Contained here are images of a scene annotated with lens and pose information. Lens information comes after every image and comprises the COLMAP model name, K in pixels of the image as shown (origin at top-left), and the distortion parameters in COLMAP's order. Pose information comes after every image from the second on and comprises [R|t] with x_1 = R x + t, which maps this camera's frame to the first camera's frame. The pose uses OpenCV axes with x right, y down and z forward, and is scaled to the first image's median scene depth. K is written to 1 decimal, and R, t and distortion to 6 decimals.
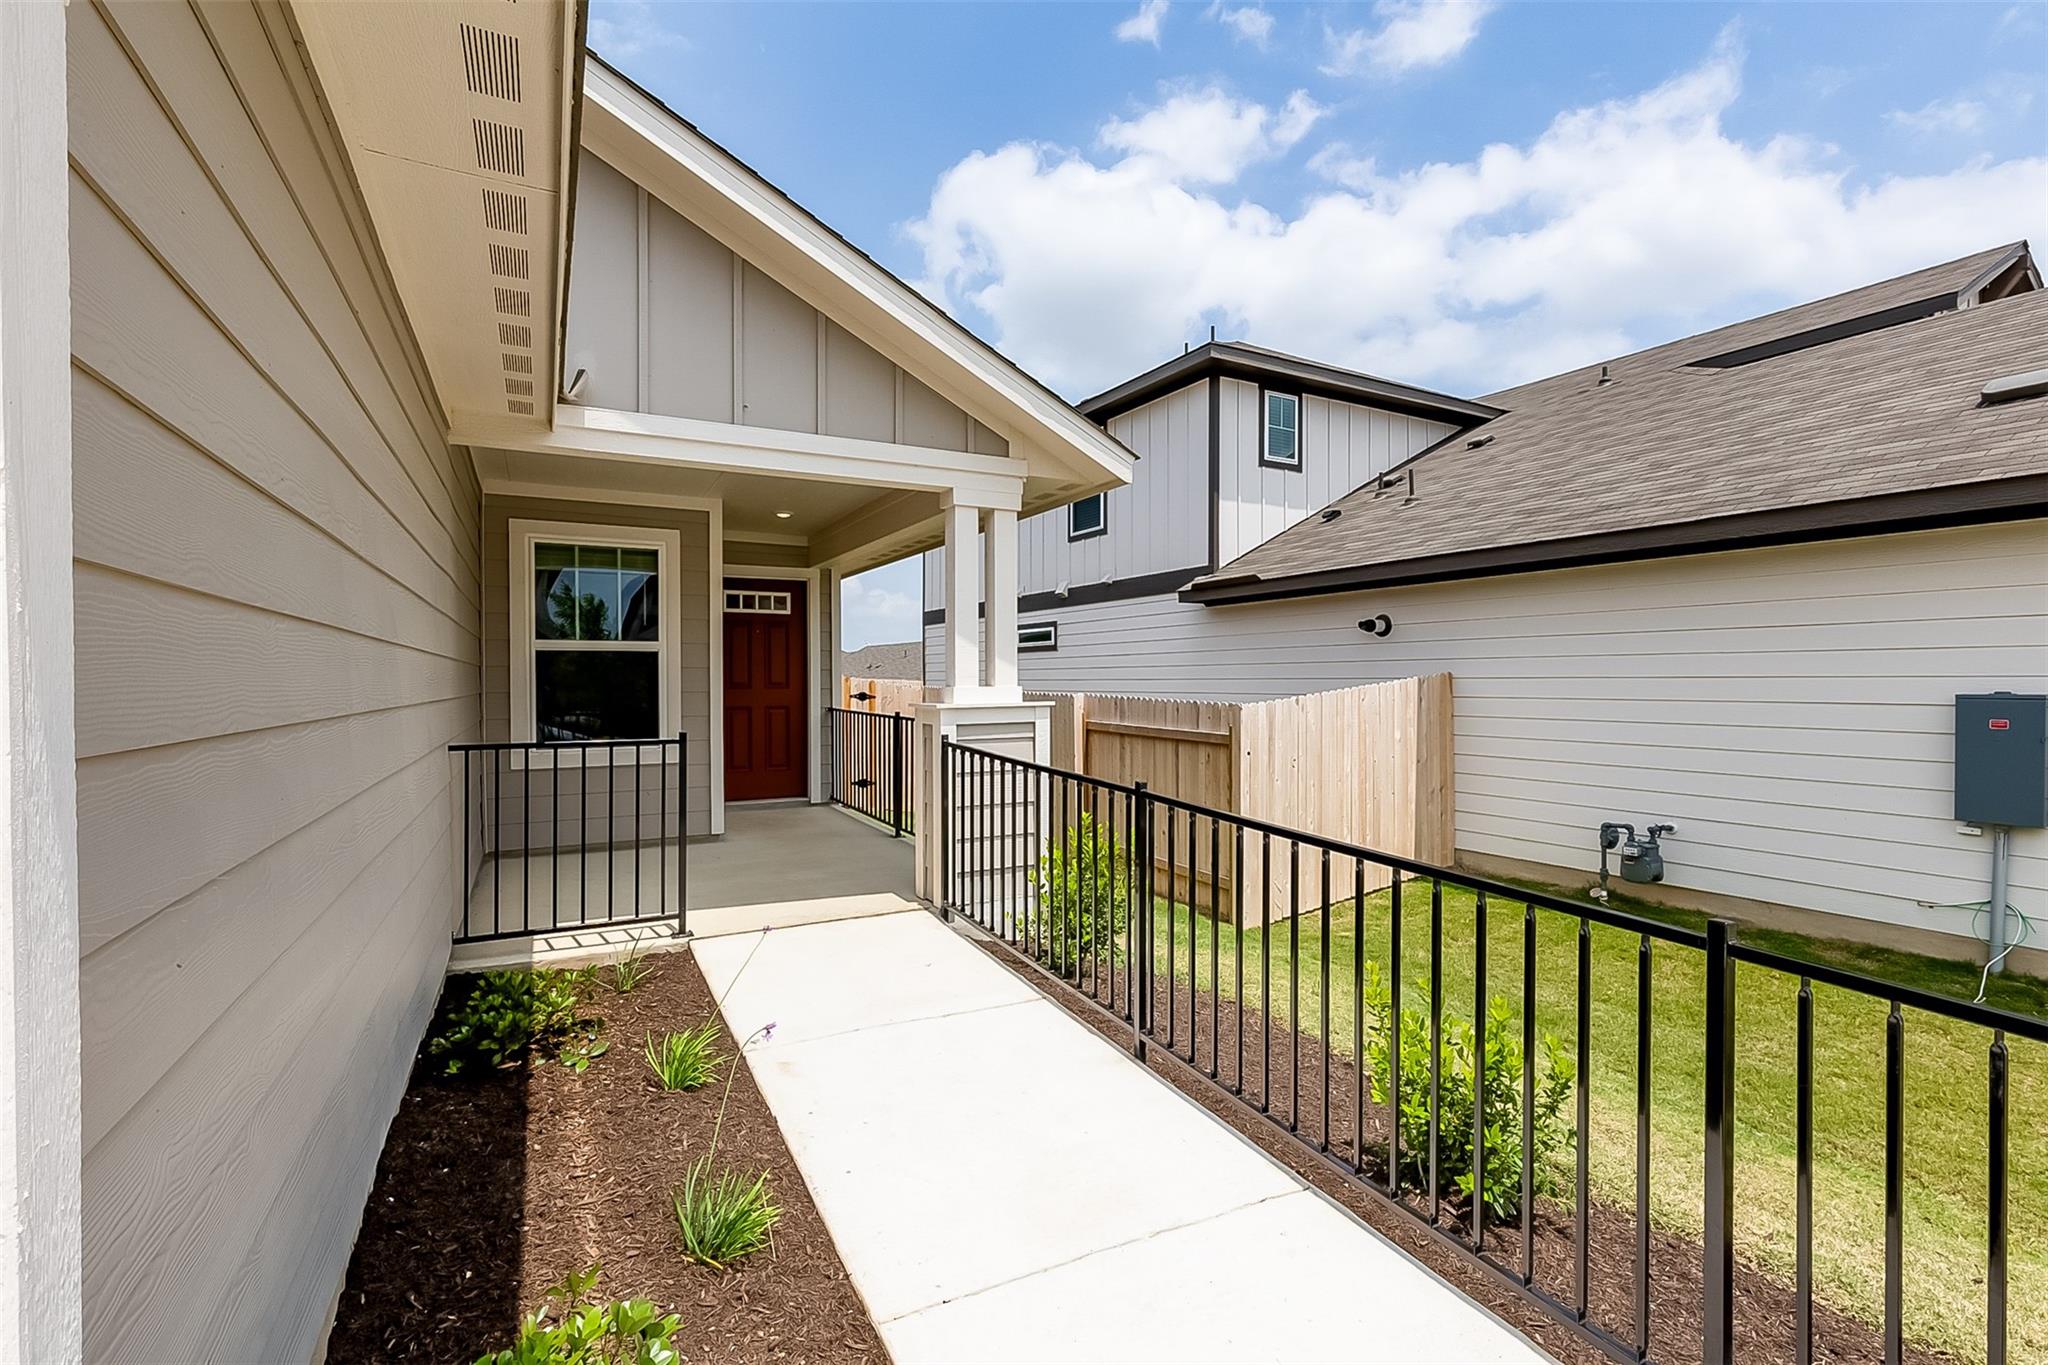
lens RADIAL K [[925.0, 0, 1024.8], [0, 925.0, 686.4], [0, 0, 1]] dist [0.003485, 0.000581]
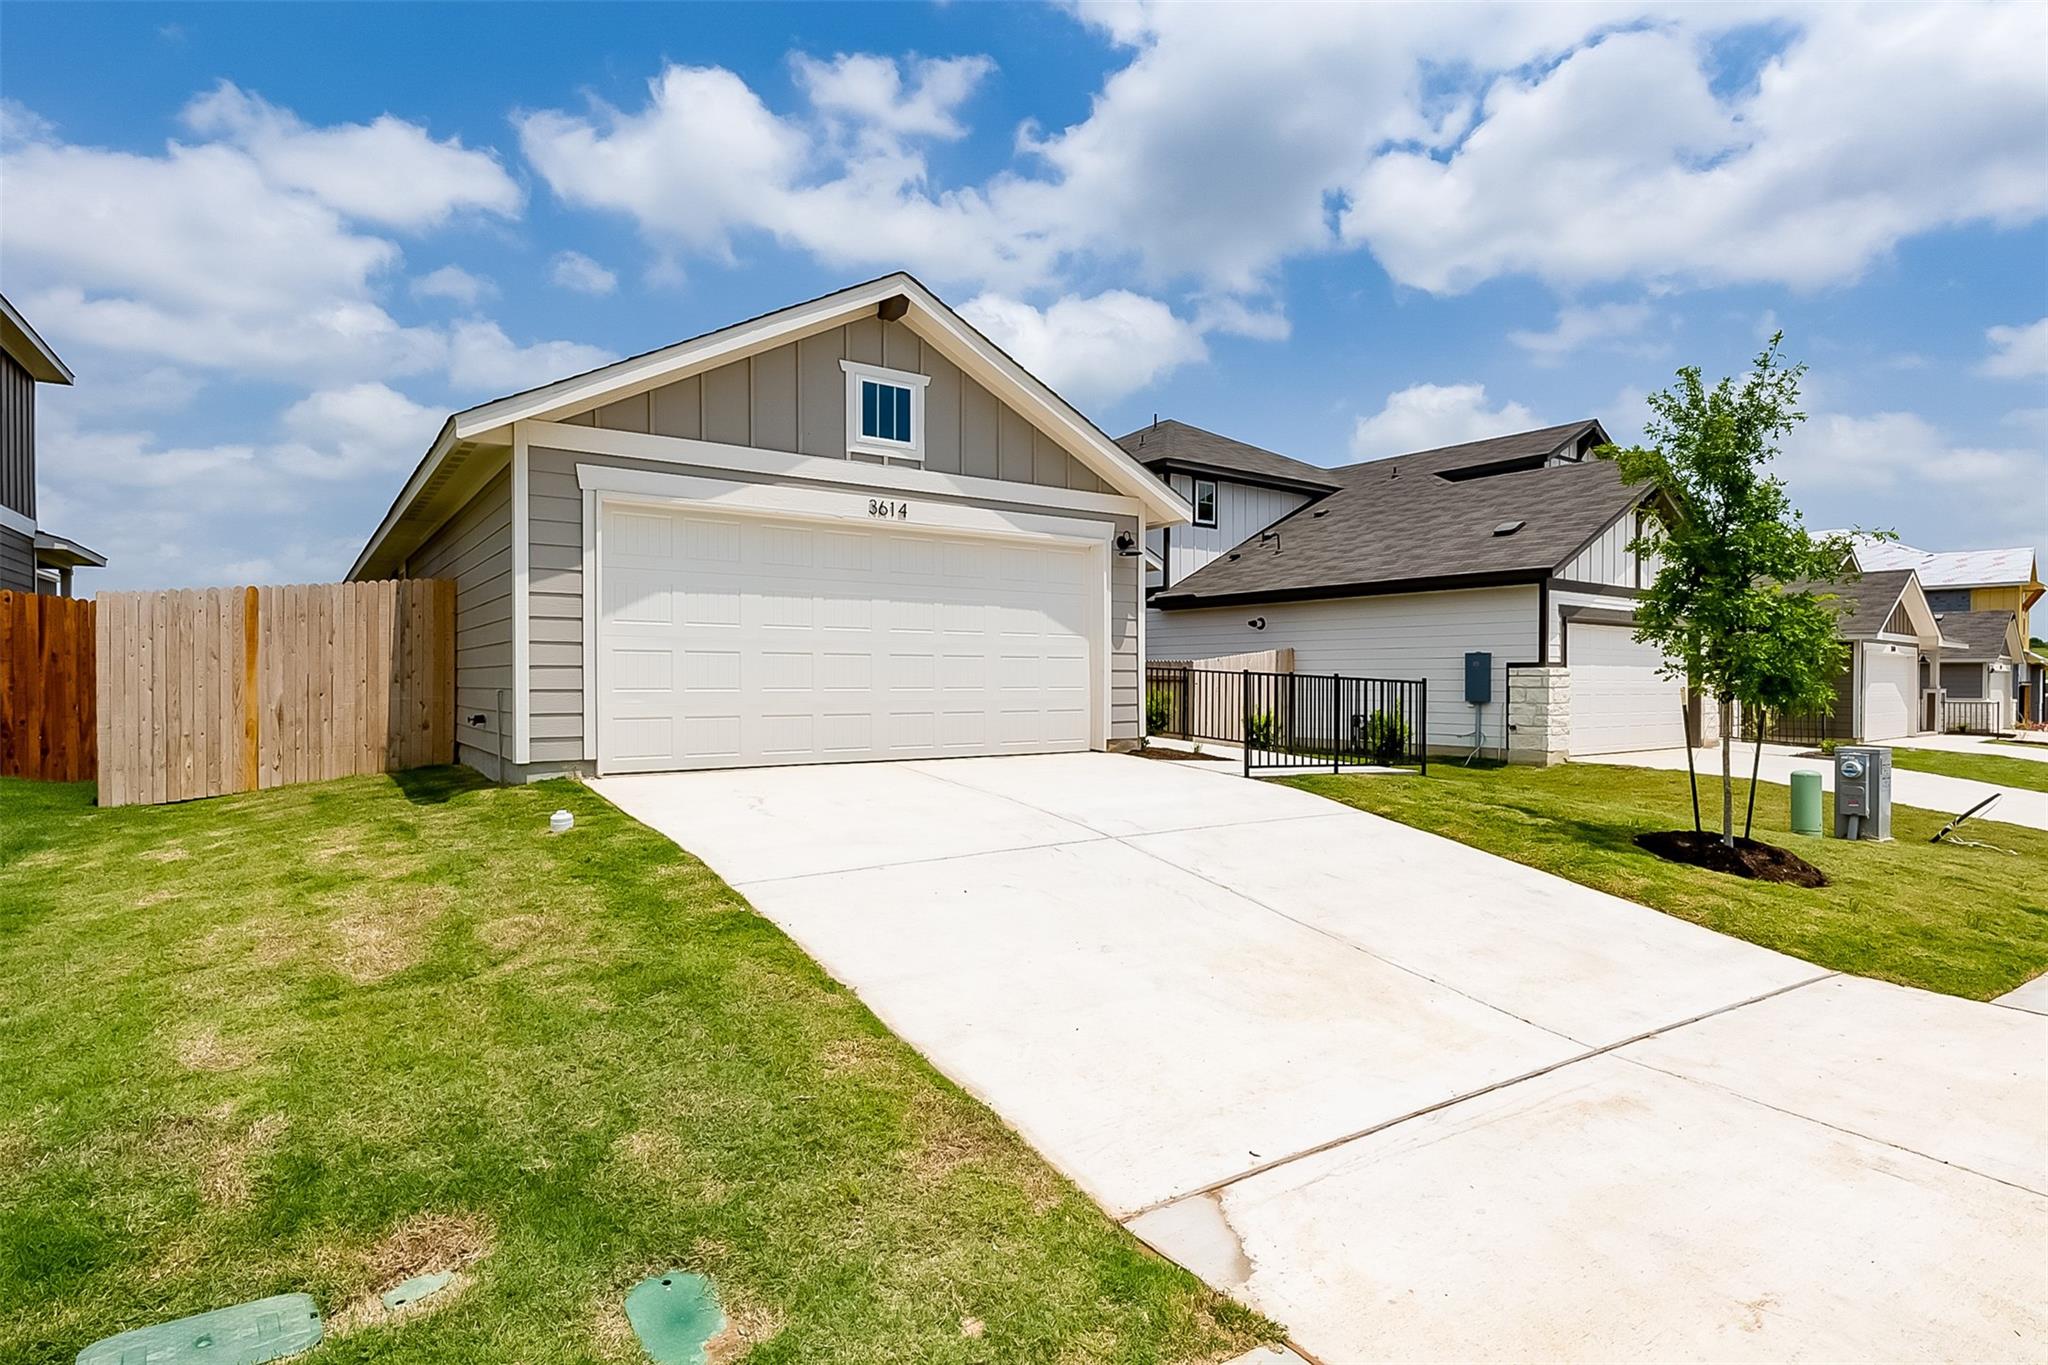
lens RADIAL K [[1079.6, 0, 1024.0], [0, 1079.6, 682.5], [0, 0, 1]] dist [0.002593, 0.000355]
pose [[0.991581, 0.004844, 0.129398, -0.329938], [-0.004263, 0.999980, -0.004771, 0.059072], [-0.129418, 0.004179, 0.991581, -0.983363]]
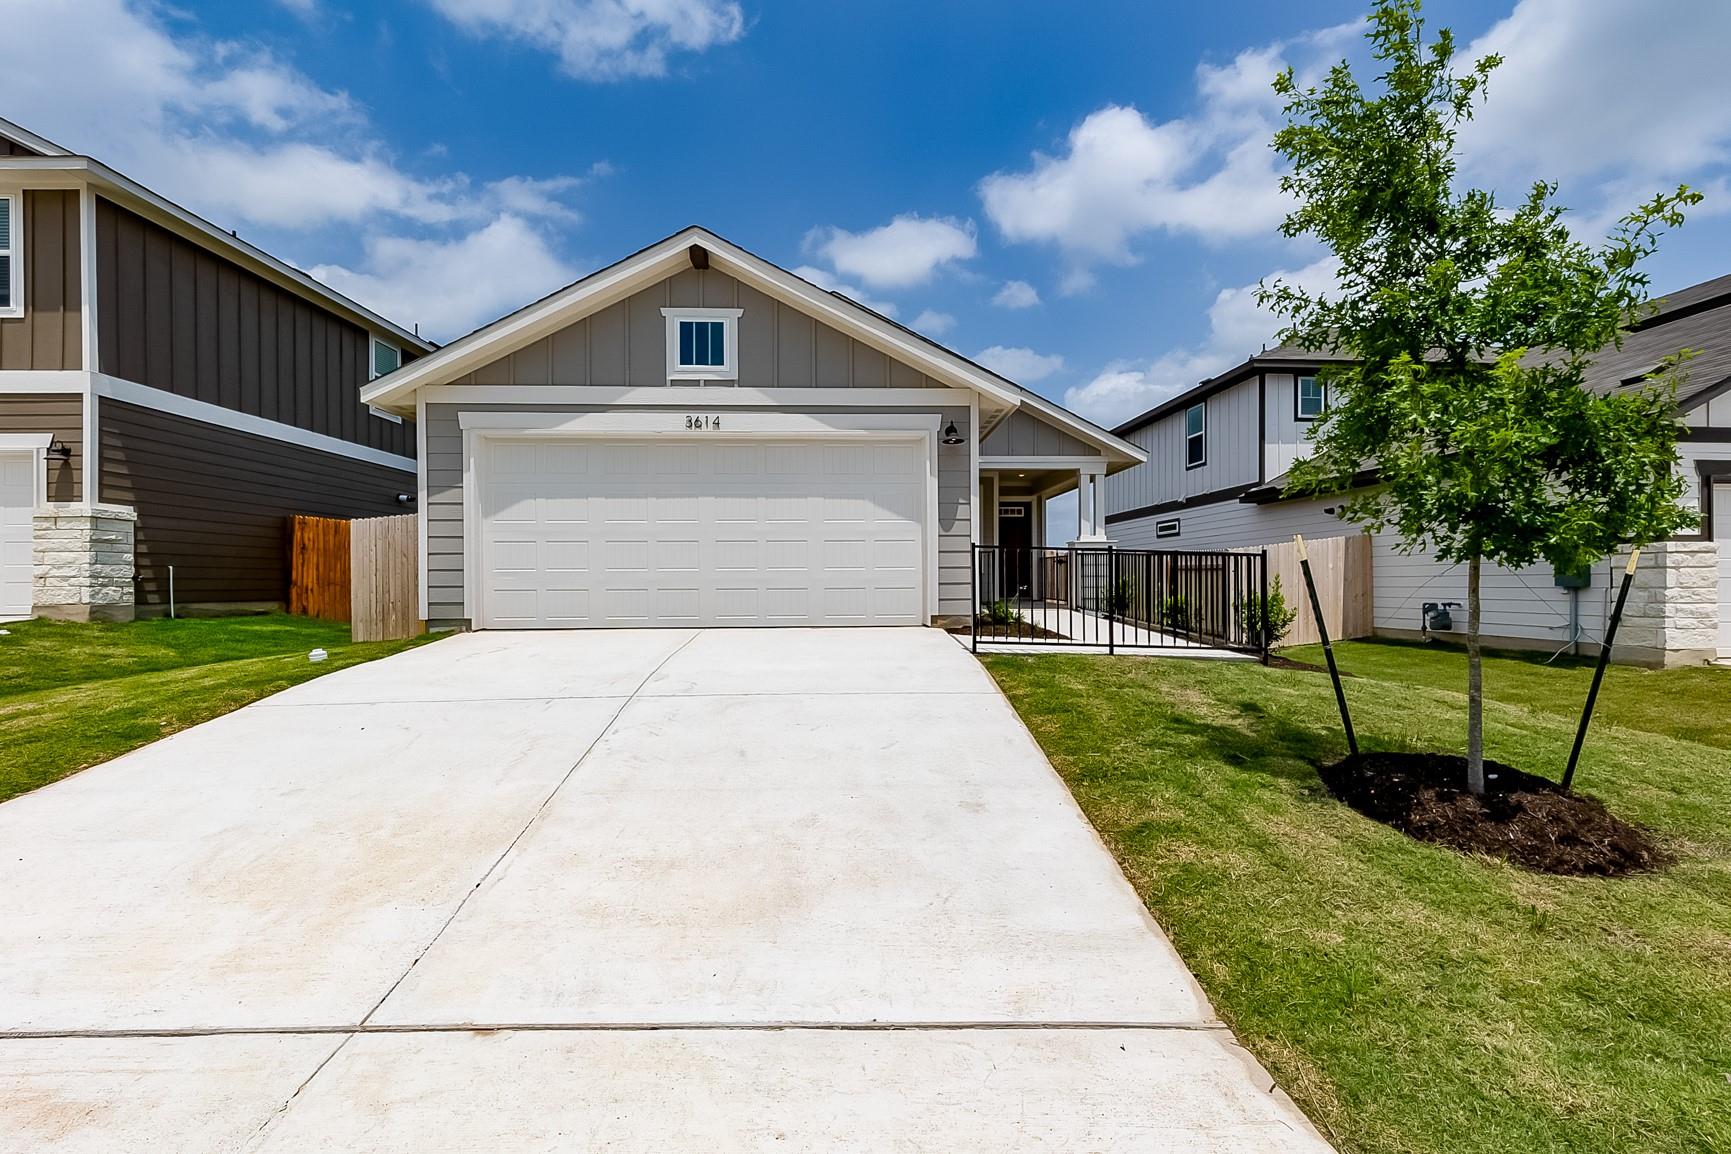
lens RADIAL K [[781.8, 0, 866.2], [0, 781.8, 580.3], [0, 0, 1]] dist [0.003485, 0.000581]
pose [[0.904977, -0.002888, -0.425450, 0.170309], [-0.001723, 0.999944, -0.010454, 0.080652], [0.425457, 0.010193, 0.904921, -0.725048]]
